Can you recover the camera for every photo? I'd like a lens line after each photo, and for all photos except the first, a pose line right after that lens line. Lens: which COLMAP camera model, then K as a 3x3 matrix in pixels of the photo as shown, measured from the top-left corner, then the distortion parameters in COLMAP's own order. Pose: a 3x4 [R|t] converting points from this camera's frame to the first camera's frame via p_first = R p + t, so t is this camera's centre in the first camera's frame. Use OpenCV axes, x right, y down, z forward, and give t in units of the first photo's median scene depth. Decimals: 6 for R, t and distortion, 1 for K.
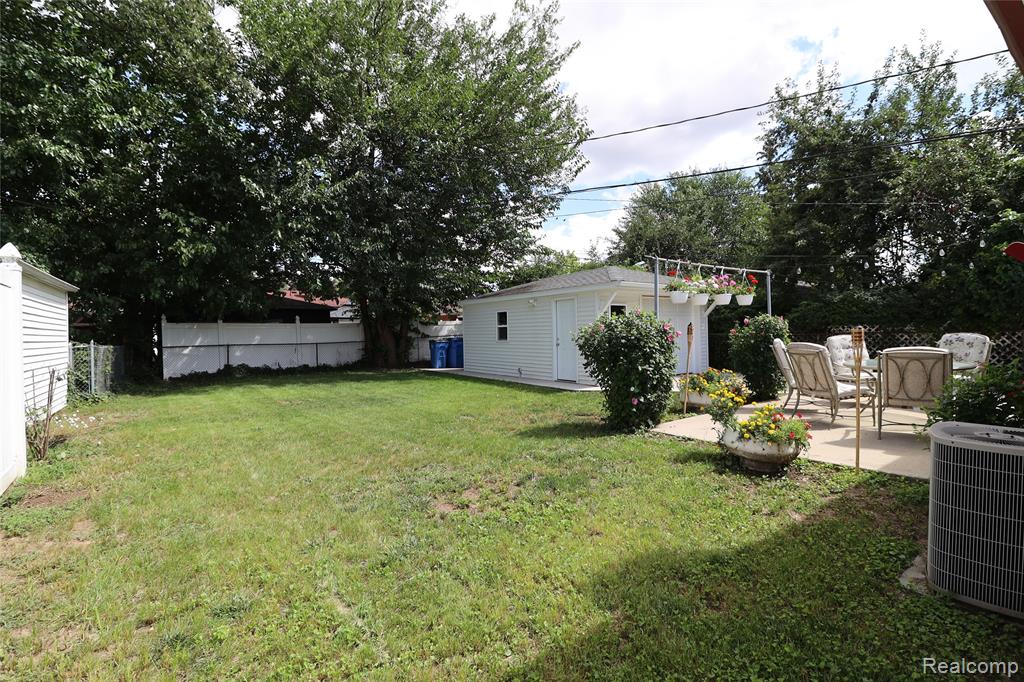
lens RADIAL K [[466.0, 0, 515.2], [0, 466.0, 341.6], [0, 0, 1]] dist [-0.010631, -0.003740]
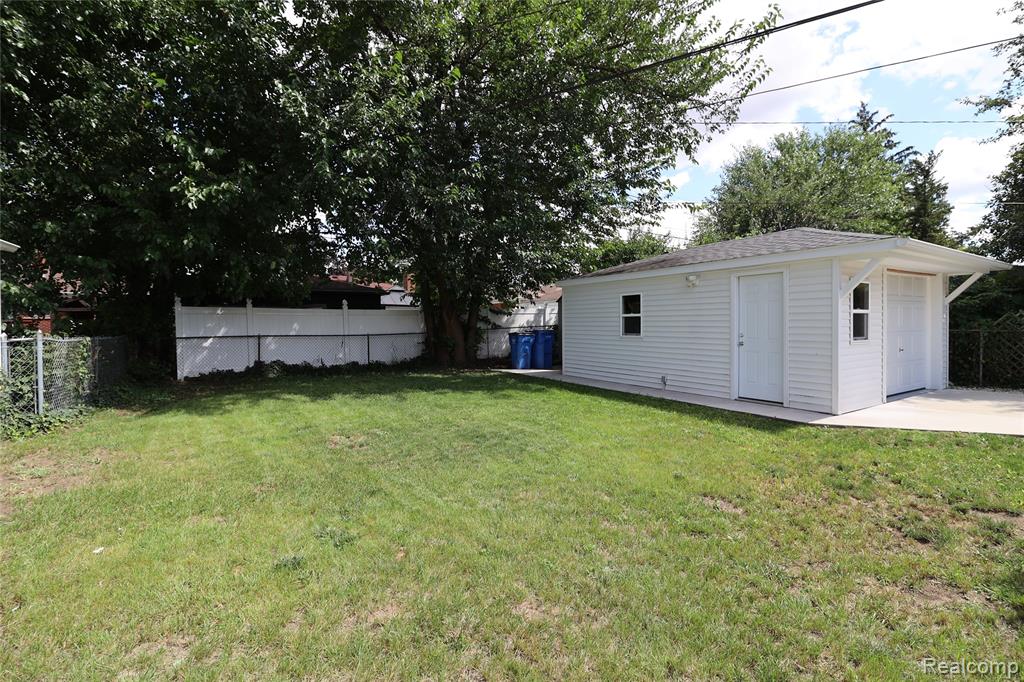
lens RADIAL K [[466.0, 0, 509.0], [0, 466.0, 337.3], [0, 0, 1]] dist [-0.010631, -0.003740]
pose [[0.996802, 0.013956, -0.078681, -0.141517], [-0.013087, 0.999848, 0.011558, -0.004902], [0.078831, -0.010491, 0.996833, 0.258742]]
